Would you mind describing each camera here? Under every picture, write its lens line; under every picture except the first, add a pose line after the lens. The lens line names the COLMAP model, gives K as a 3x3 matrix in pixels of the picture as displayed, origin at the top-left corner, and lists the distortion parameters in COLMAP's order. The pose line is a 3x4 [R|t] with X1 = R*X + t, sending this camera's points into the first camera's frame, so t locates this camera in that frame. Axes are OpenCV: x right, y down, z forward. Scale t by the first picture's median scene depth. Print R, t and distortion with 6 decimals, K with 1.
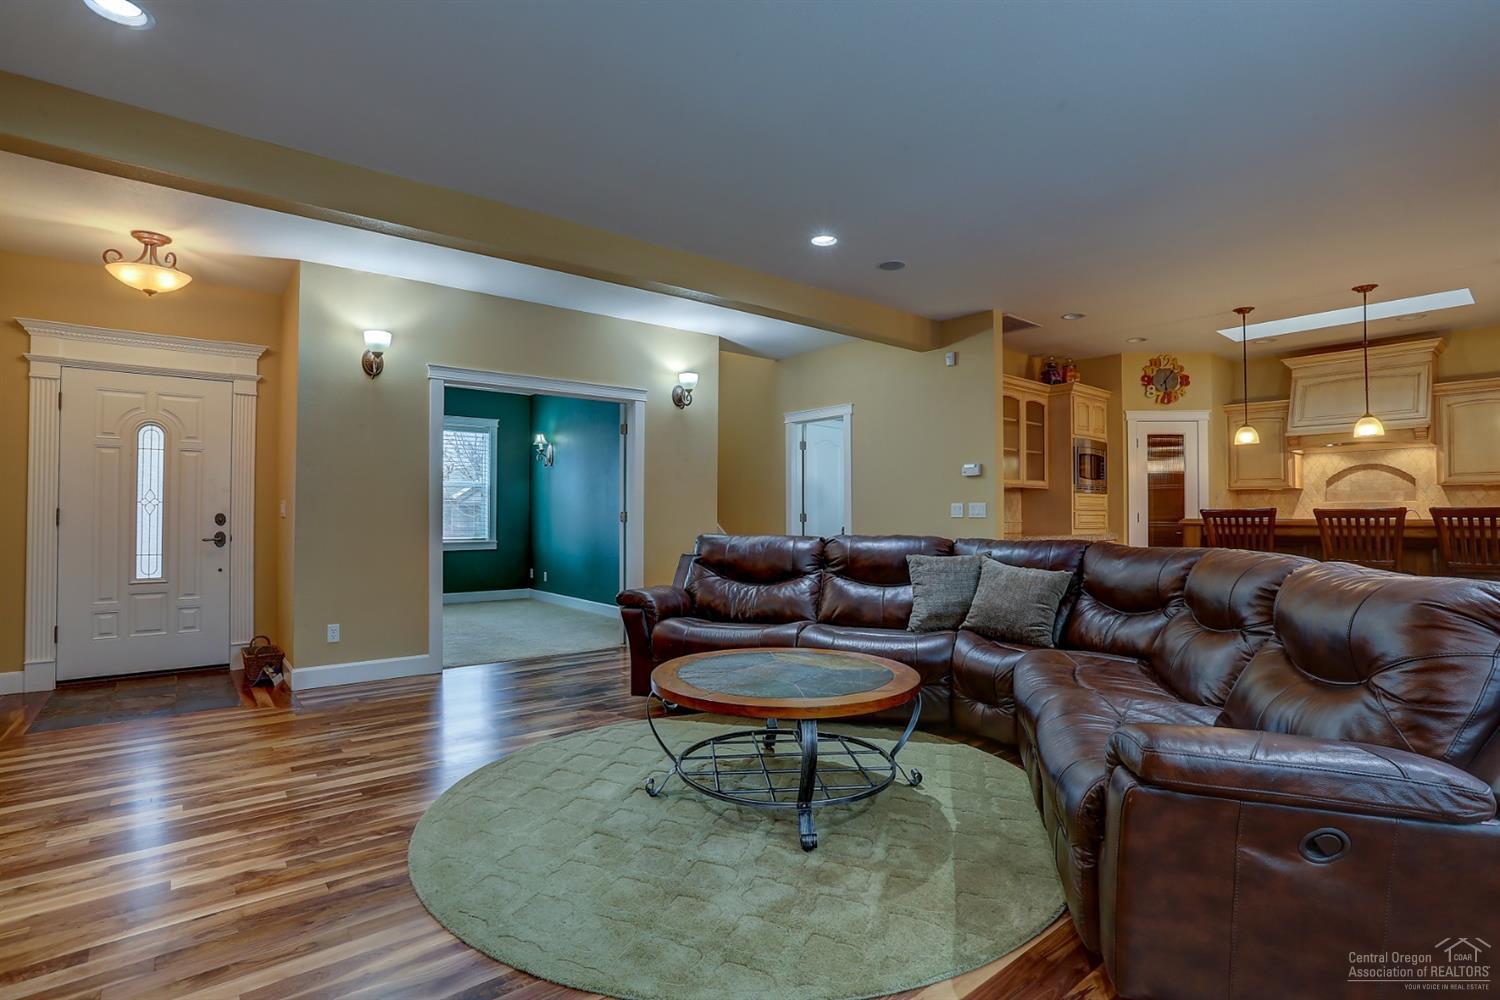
lens RADIAL K [[727.6, 0, 751.2], [0, 727.6, 517.3], [0, 0, 1]] dist [-0.061924, 0.025731]
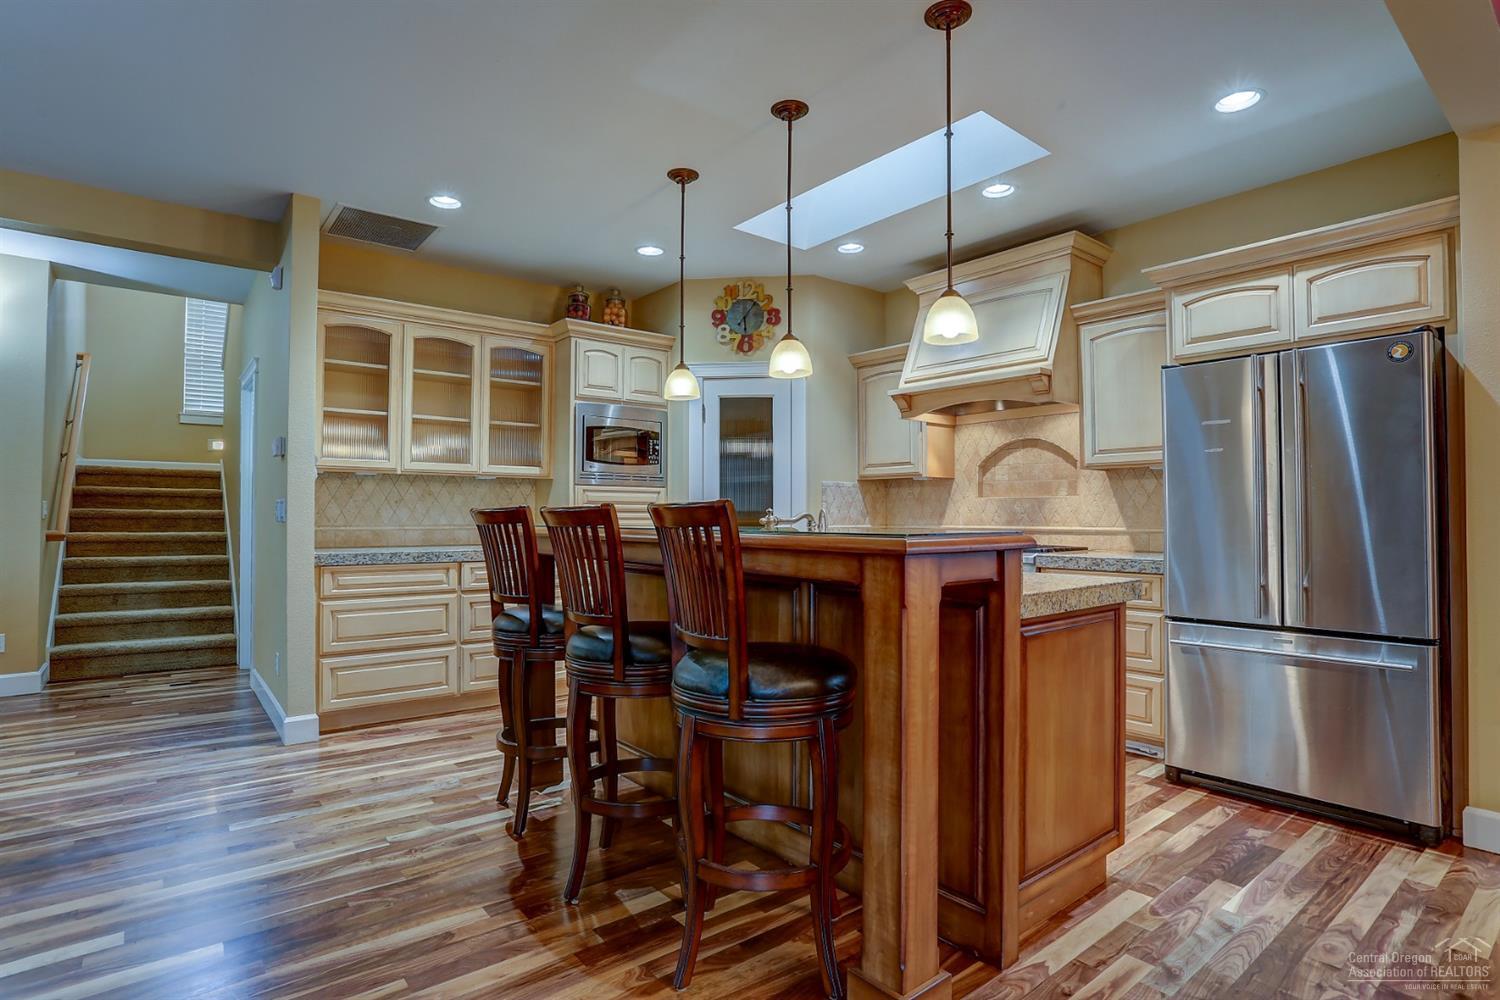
lens RADIAL K [[792.2, 0, 758.2], [0, 792.2, 500.9], [0, 0, 1]] dist [-0.058599, 0.001812]
pose [[0.999968, -0.003962, 0.006943, 0.817890], [0.004141, 0.999654, -0.025962, -0.001883], [-0.006838, 0.025990, 0.999639, 0.373725]]
